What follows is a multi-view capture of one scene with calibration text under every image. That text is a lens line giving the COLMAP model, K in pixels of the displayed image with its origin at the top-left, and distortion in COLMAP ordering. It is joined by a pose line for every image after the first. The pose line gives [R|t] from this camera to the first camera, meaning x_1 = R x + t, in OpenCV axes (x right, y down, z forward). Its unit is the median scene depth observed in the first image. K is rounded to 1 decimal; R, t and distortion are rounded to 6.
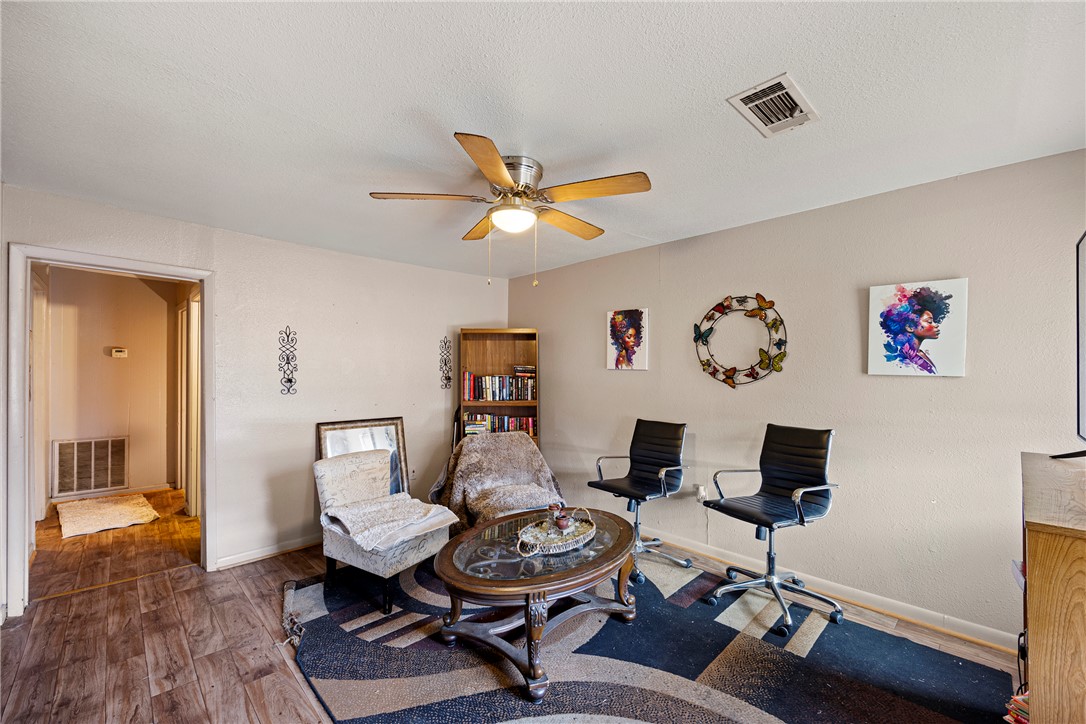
lens RADIAL K [[448.3, 0, 540.2], [0, 448.3, 372.1], [0, 0, 1]] dist [-0.000423, 0.000073]
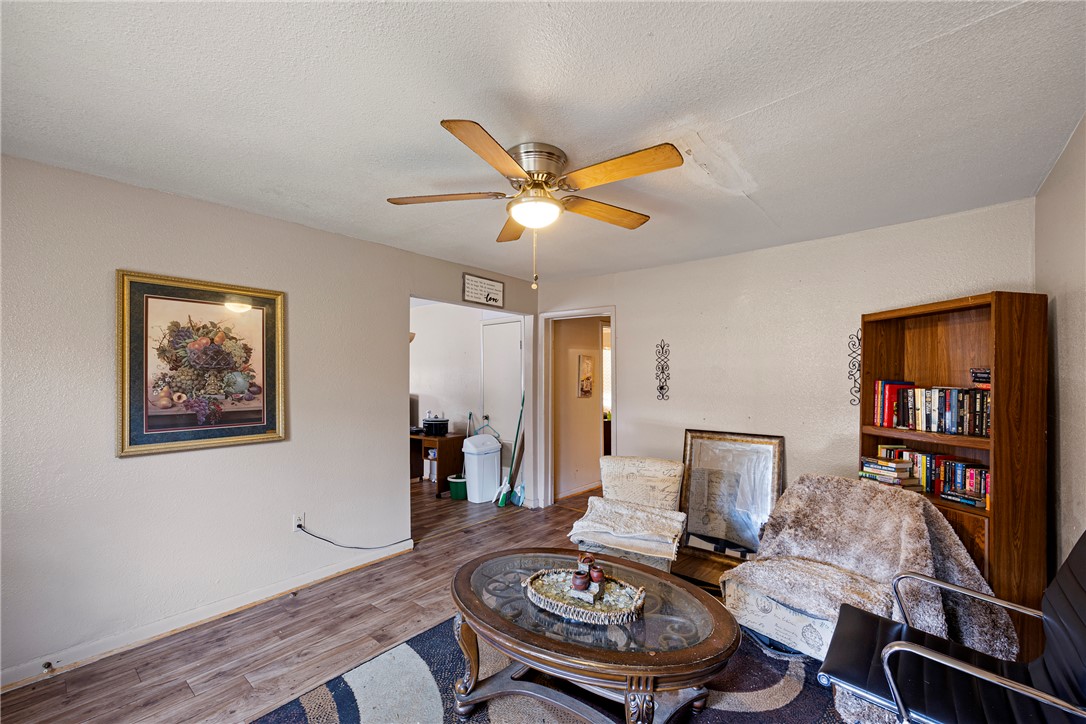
lens RADIAL K [[448.3, 0, 540.5], [0, 448.3, 370.6], [0, 0, 1]] dist [-0.000423, 0.000073]
pose [[0.098188, -0.019090, -0.994985, 0.506636], [-0.001909, 0.999811, -0.019371, -0.001684], [0.995166, 0.003801, 0.098133, 0.549209]]
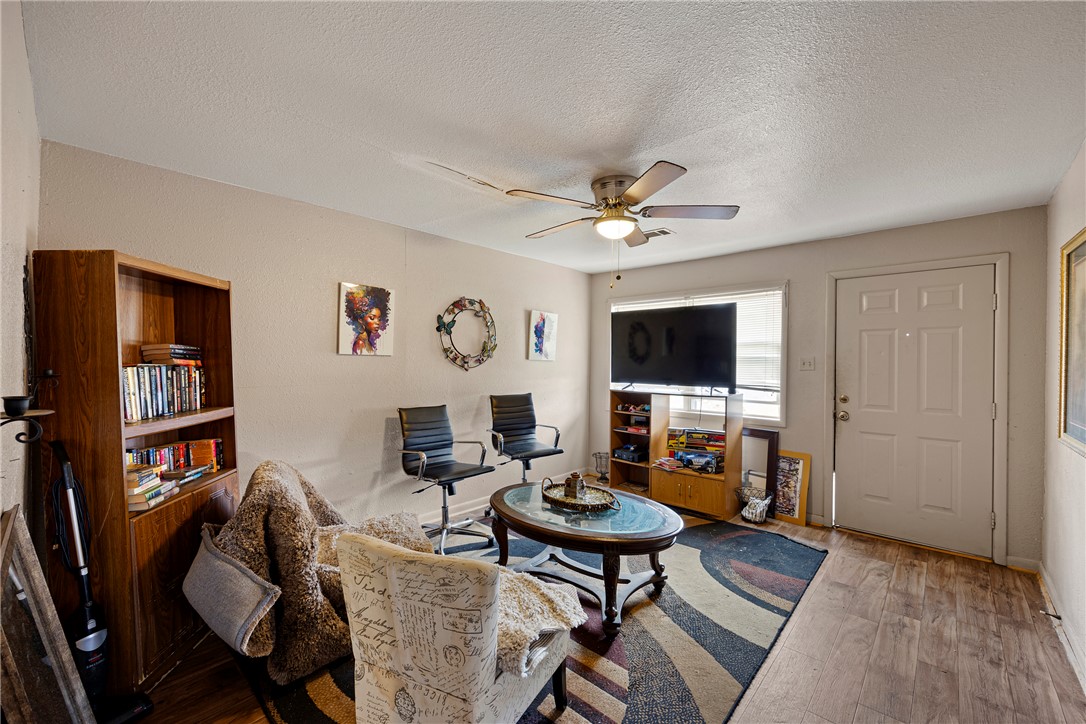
lens RADIAL K [[448.3, 0, 543.0], [0, 448.3, 357.7], [0, 0, 1]] dist [-0.000423, 0.000073]
pose [[-0.068693, 0.002862, 0.997634, -0.720530], [-0.000742, 0.999995, -0.002920, 0.001888], [-0.997638, -0.000941, -0.068690, 0.753930]]
